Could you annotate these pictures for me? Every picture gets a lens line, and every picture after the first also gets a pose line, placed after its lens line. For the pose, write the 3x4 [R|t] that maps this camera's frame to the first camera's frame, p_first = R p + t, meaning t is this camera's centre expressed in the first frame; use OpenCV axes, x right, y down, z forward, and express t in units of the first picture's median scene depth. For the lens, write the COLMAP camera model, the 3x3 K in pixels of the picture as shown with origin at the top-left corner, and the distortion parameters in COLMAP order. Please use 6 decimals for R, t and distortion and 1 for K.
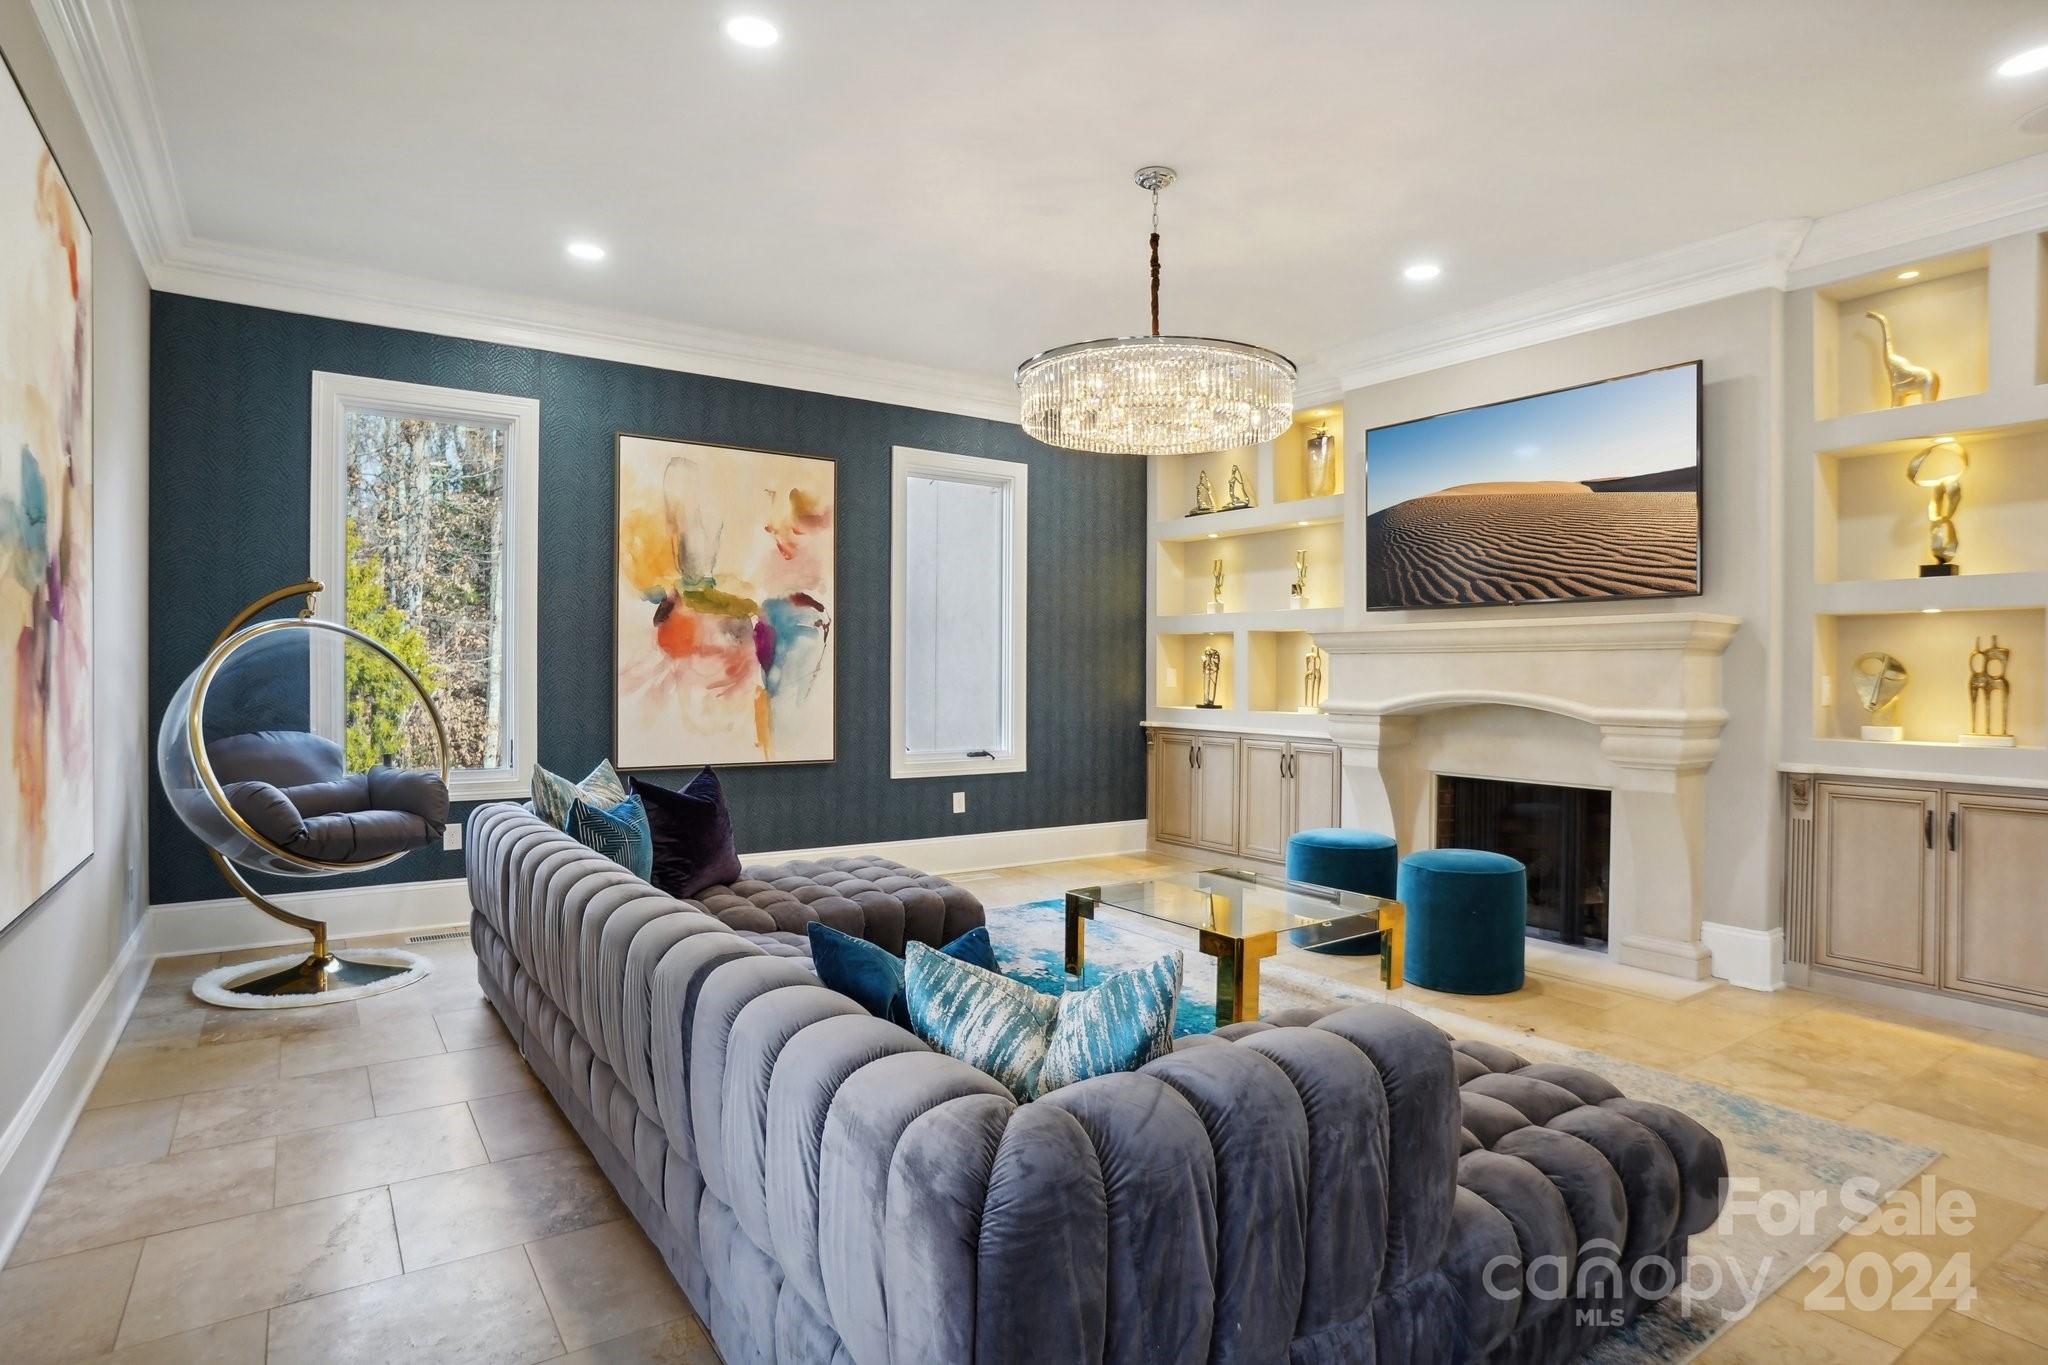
lens RADIAL K [[1087.8, 0, 1024.0], [0, 1087.8, 682.5], [0, 0, 1]] dist [-0.054098, 0.000031]
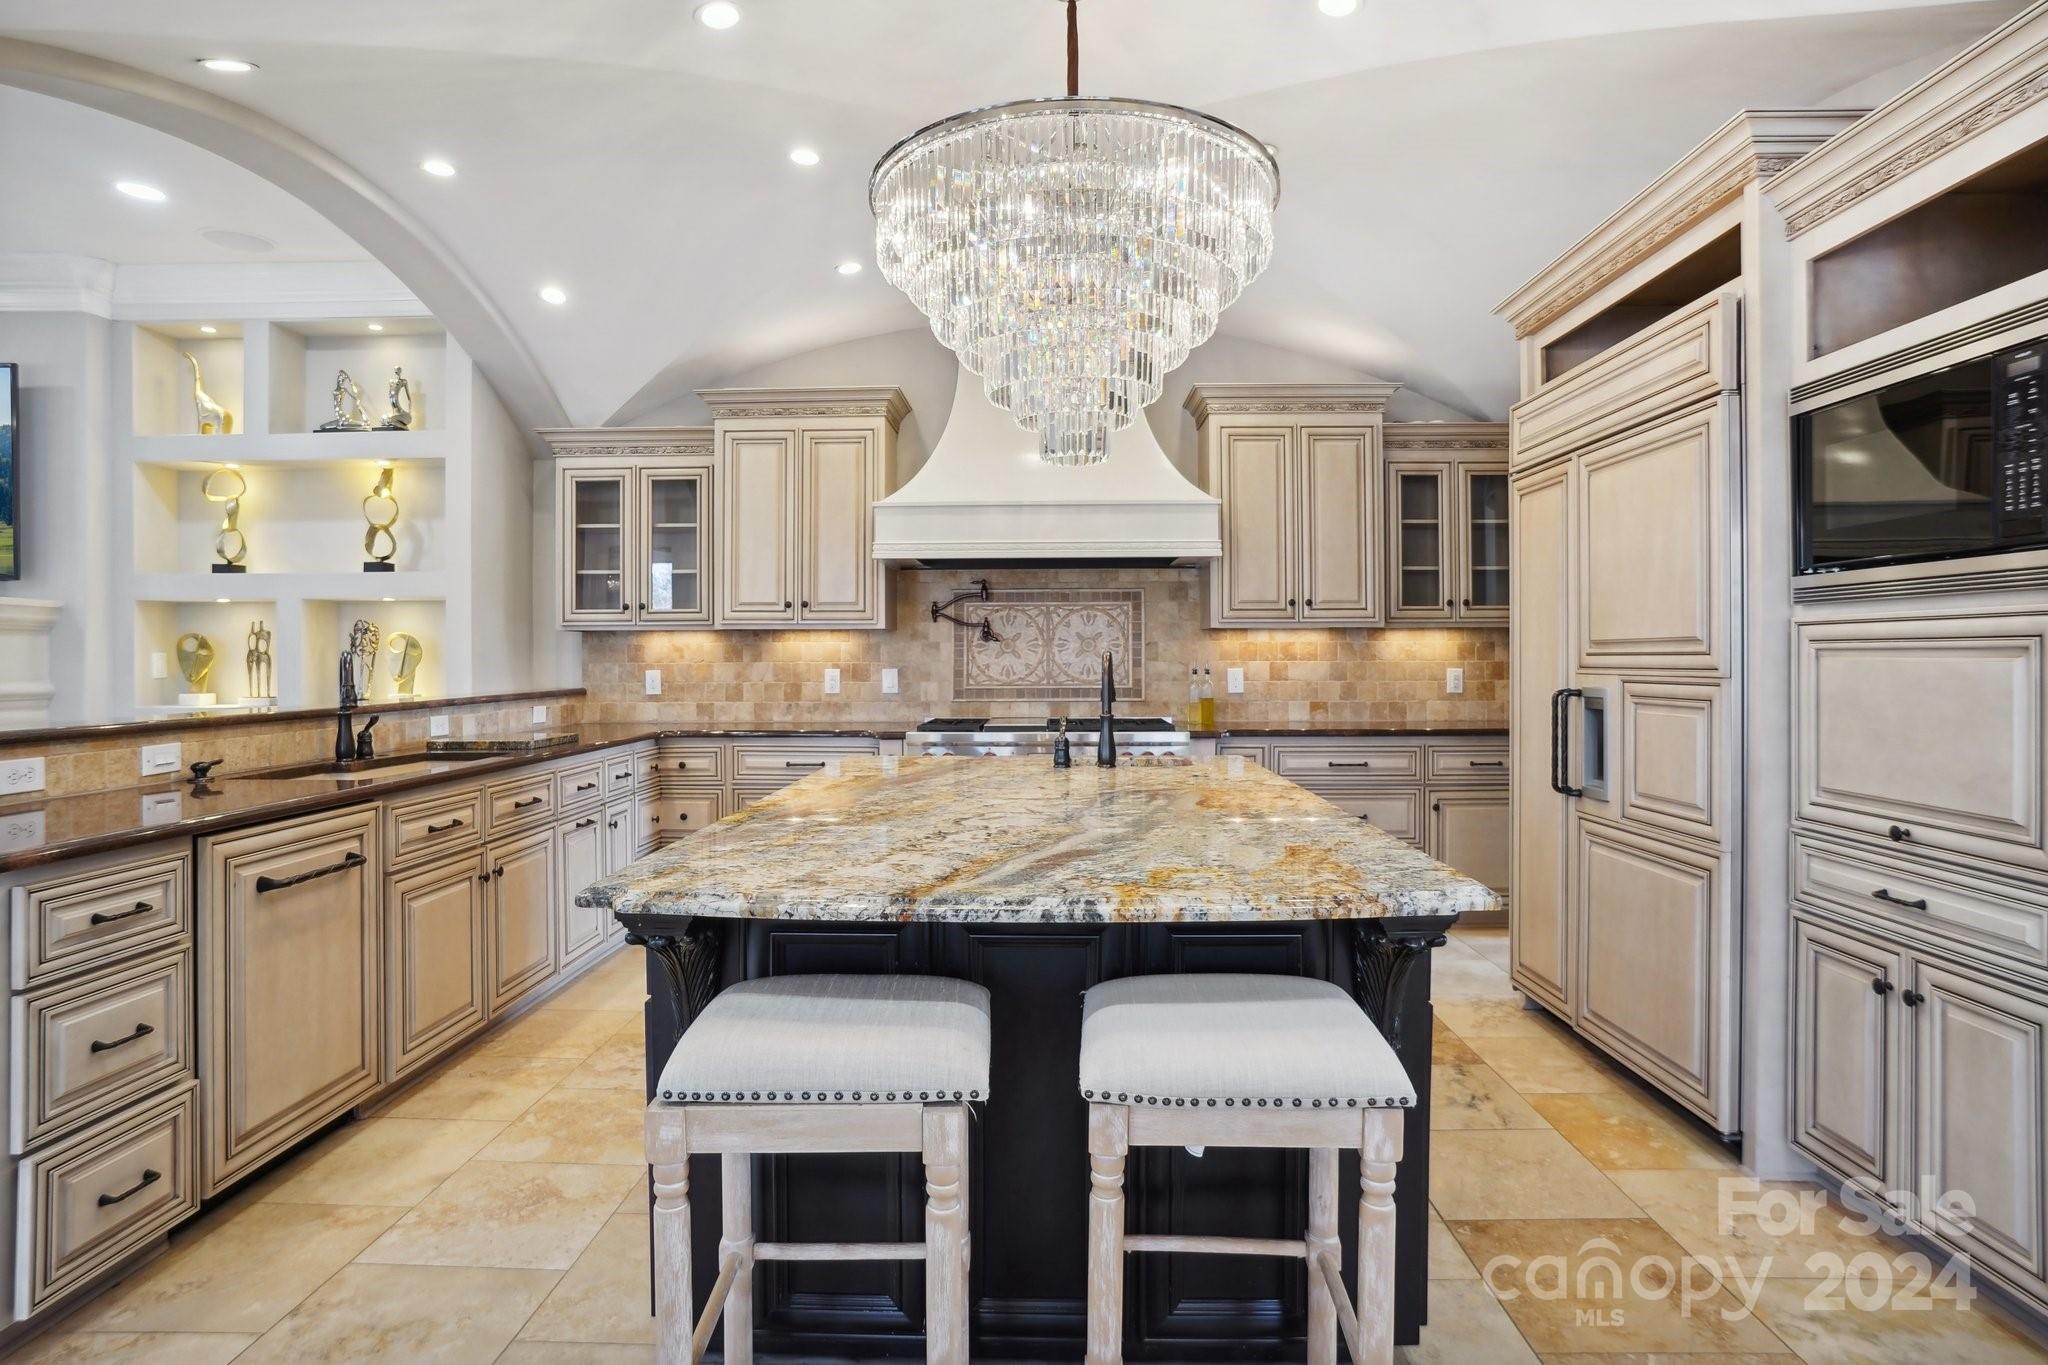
lens RADIAL K [[1076.1, 0, 1028.8], [0, 1076.1, 648.2], [0, 0, 1]] dist [-0.001579, -0.000193]
pose [[0.577505, -0.002191, 0.816384, 0.245120], [0.006933, 0.999973, -0.002221, -0.000734], [-0.816358, 0.006943, 0.577505, -0.364848]]
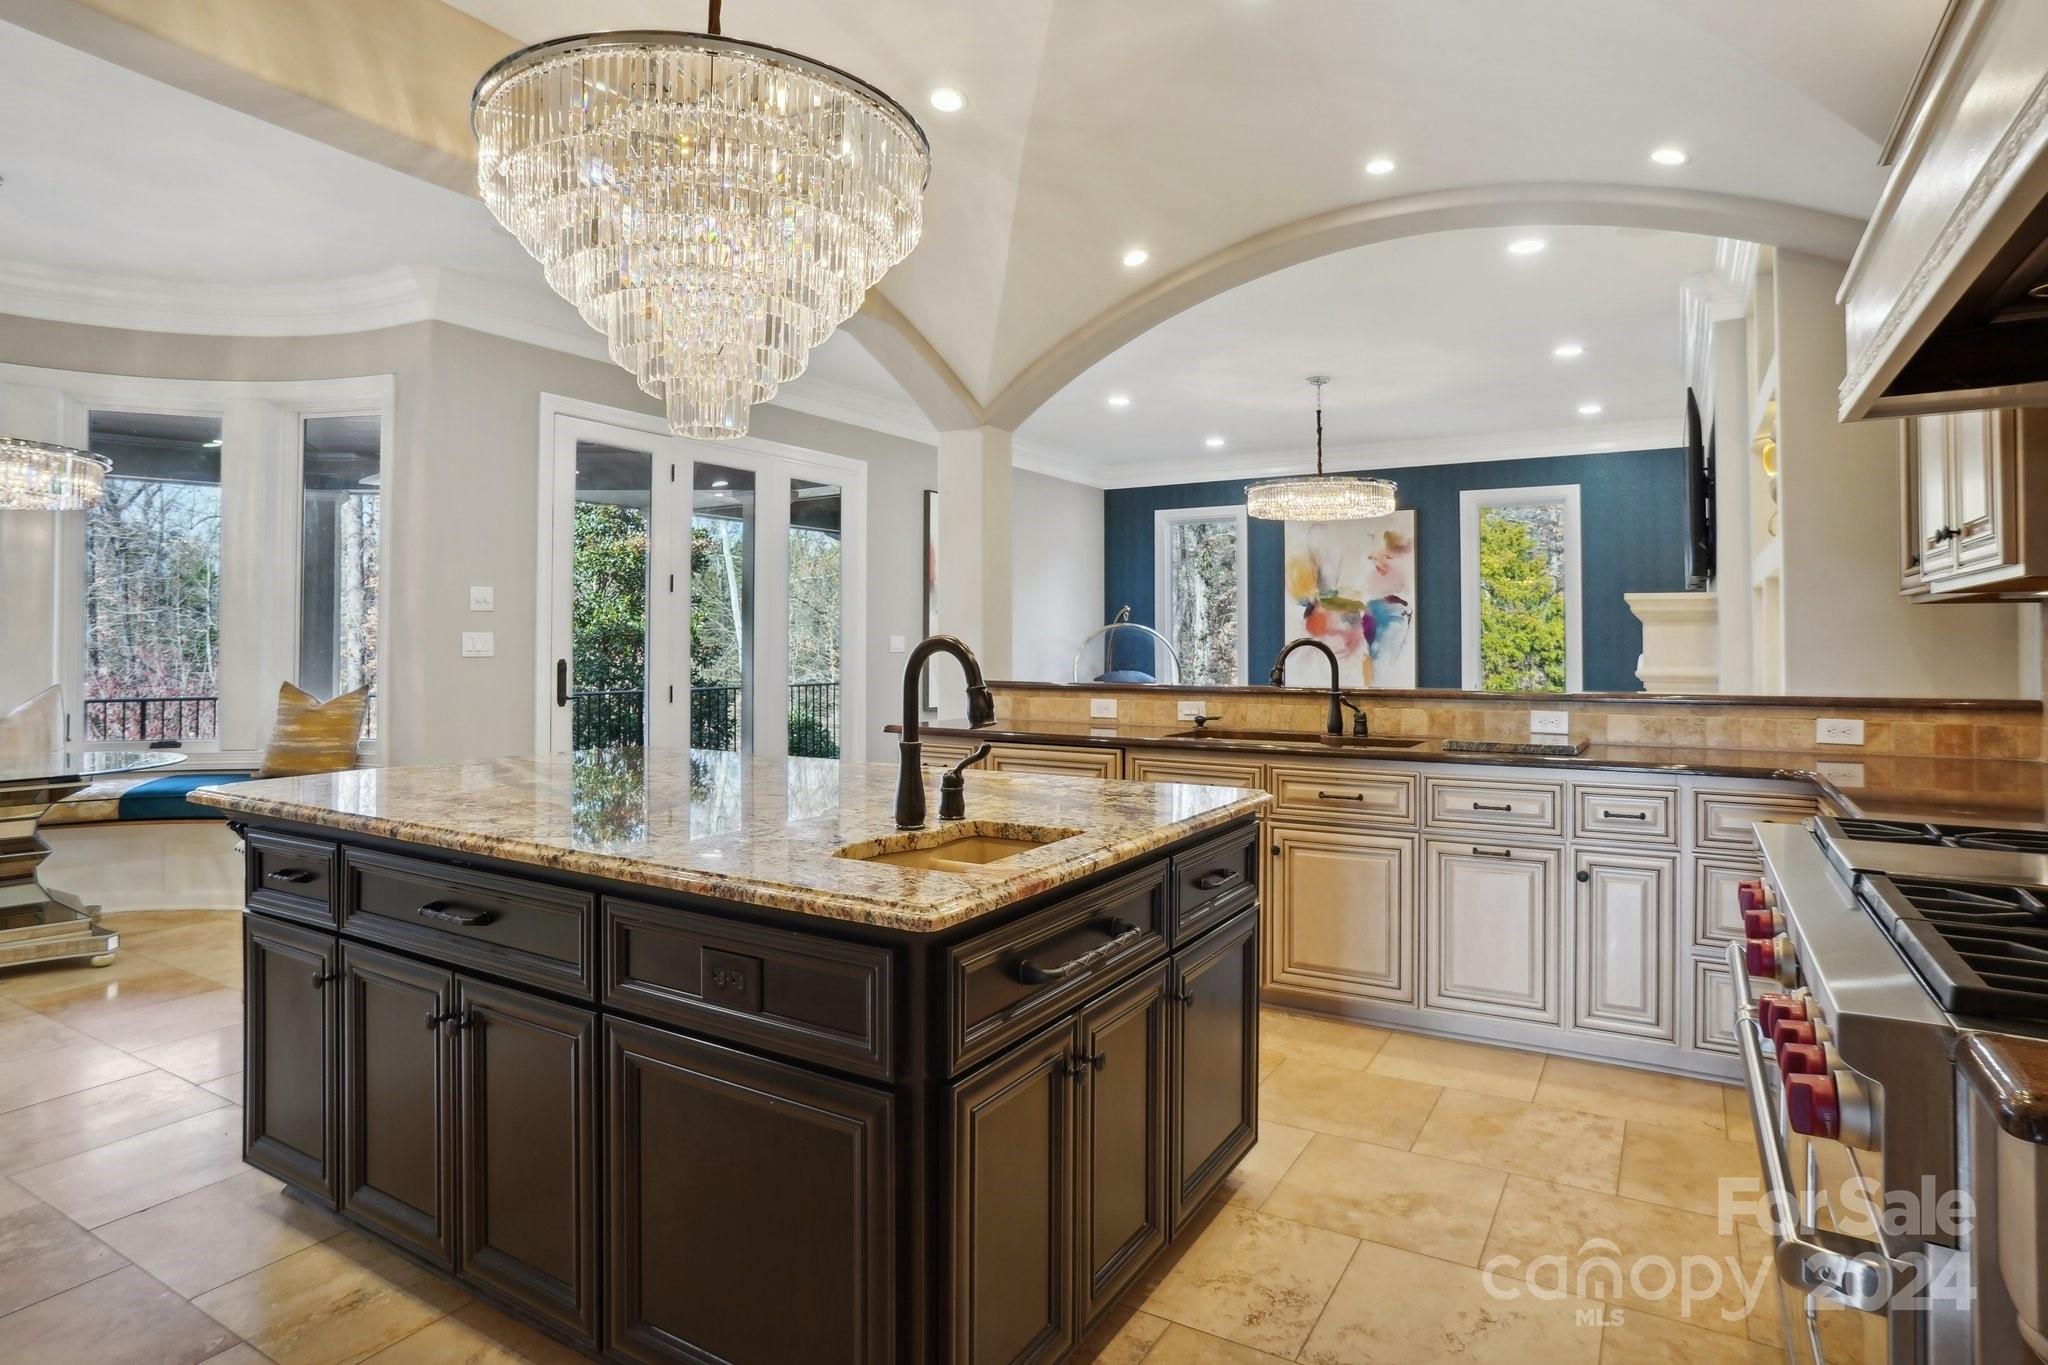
lens RADIAL K [[1076.1, 0, 1028.8], [0, 1076.1, 648.2], [0, 0, 1]] dist [-0.001579, -0.000193]
pose [[0.427186, -0.001689, -0.904162, 1.072236], [-0.004682, 0.999981, -0.004080, 0.005428], [0.904152, 0.005976, 0.427170, -0.175979]]
